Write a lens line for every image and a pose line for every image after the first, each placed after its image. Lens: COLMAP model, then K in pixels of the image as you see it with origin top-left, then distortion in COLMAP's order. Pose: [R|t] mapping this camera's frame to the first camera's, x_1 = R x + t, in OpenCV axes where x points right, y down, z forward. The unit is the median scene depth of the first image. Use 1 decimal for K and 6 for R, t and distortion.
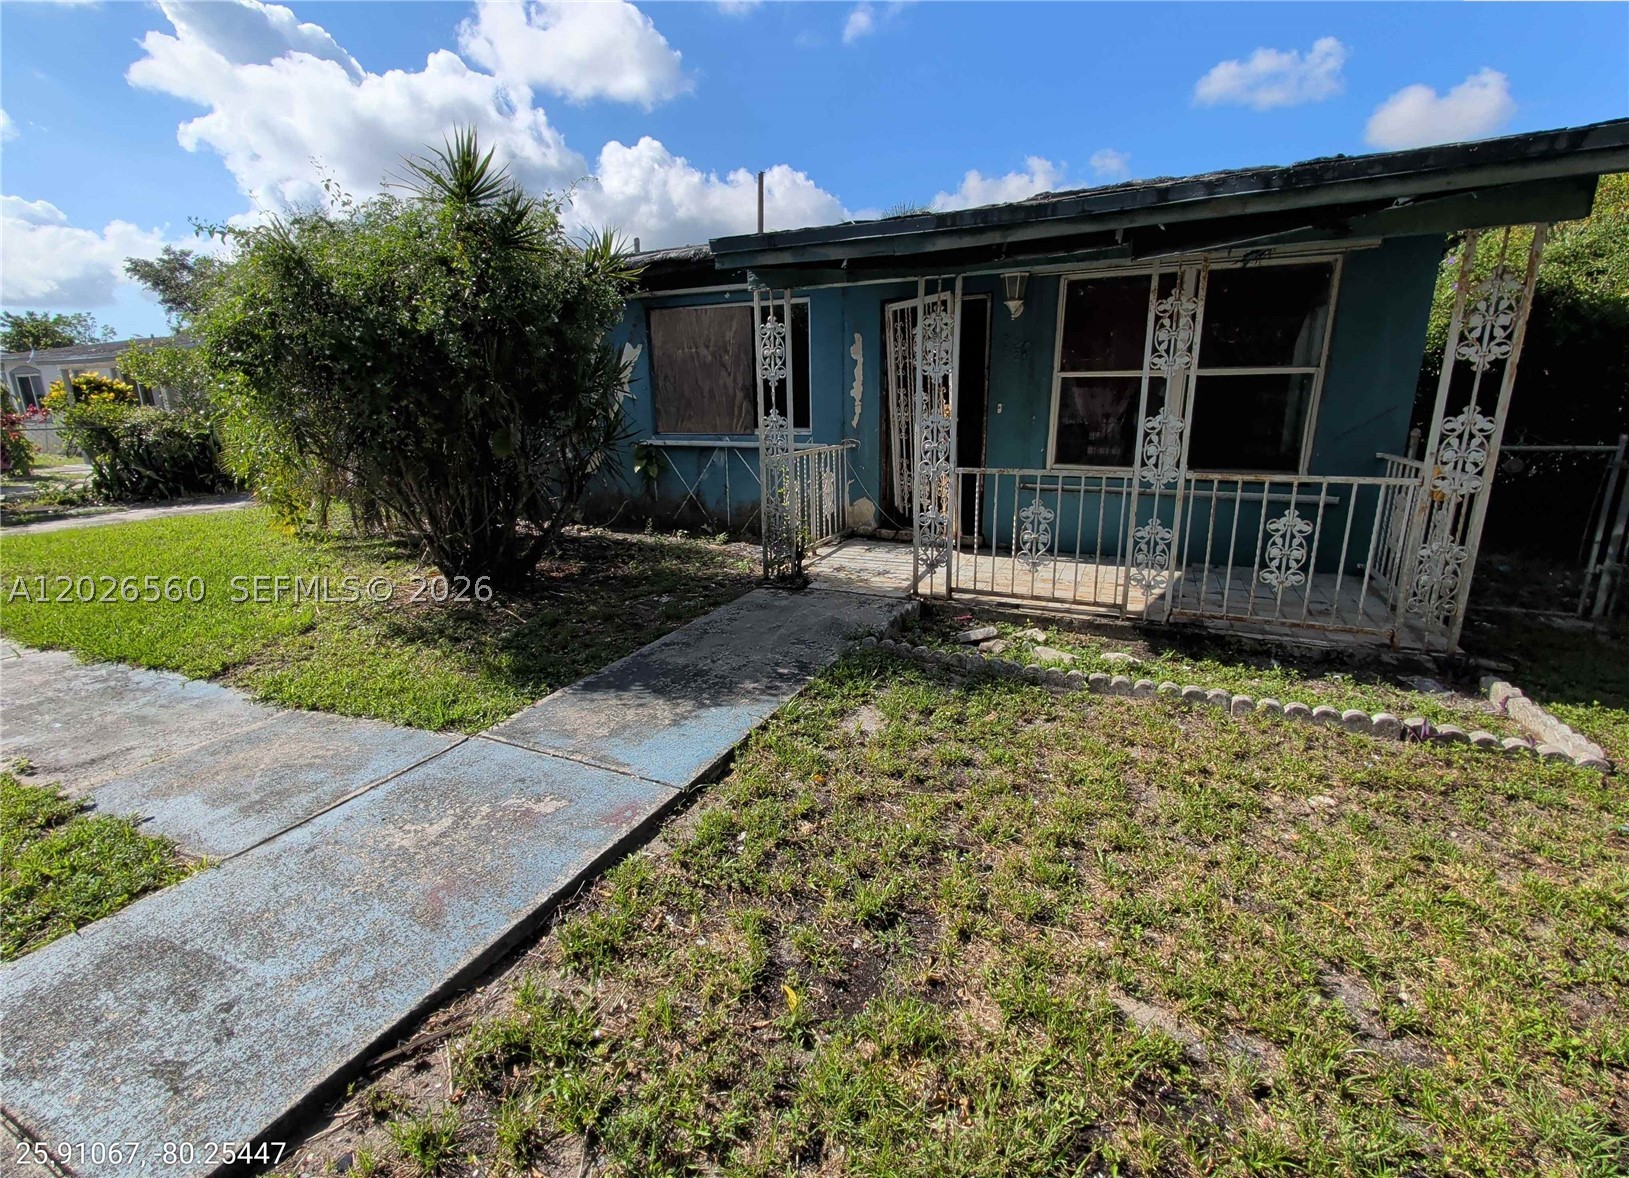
lens RADIAL K [[685.2, 0, 817.8], [0, 685.2, 564.7], [0, 0, 1]] dist [0.000266, 0.000399]
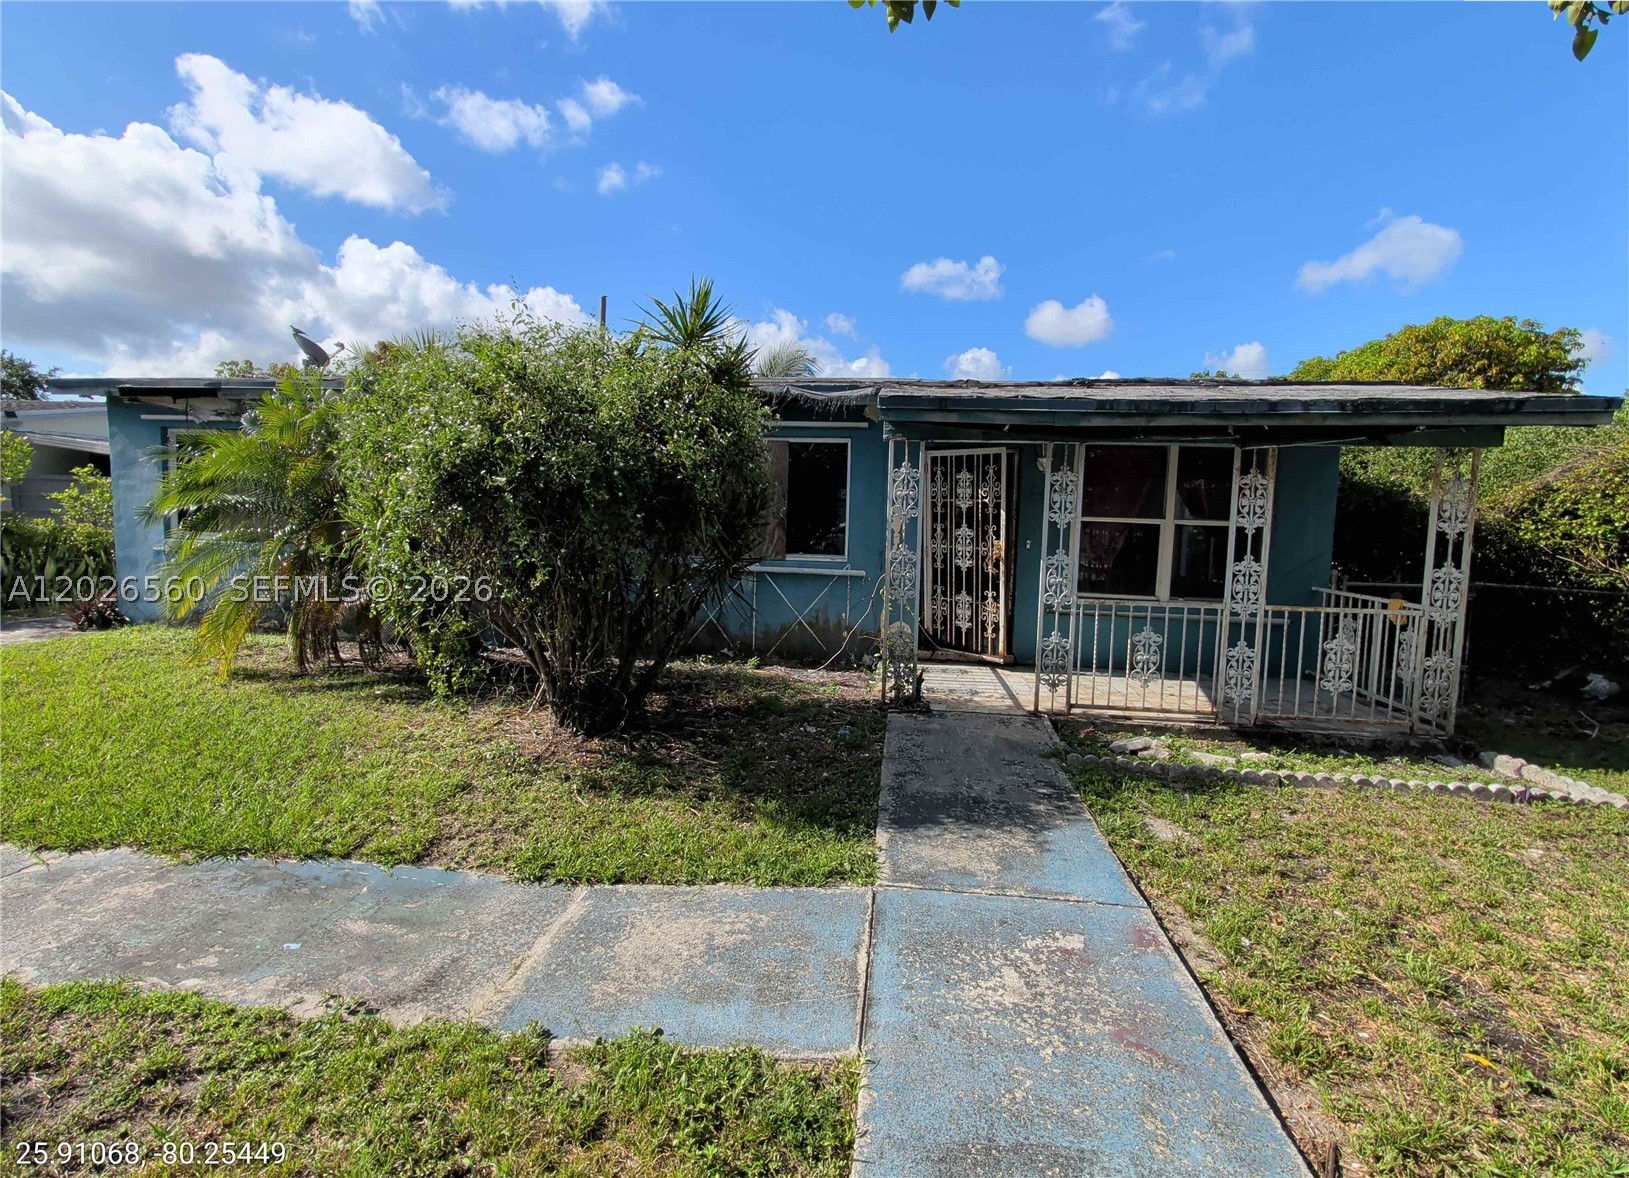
lens RADIAL K [[685.2, 0, 817.8], [0, 685.2, 564.7], [0, 0, 1]] dist [0.000266, 0.000399]
pose [[0.951439, 0.015665, 0.307437, -0.639737], [0.034325, 0.987078, -0.156521, -0.035510], [-0.305916, 0.159473, 0.938607, 0.033741]]
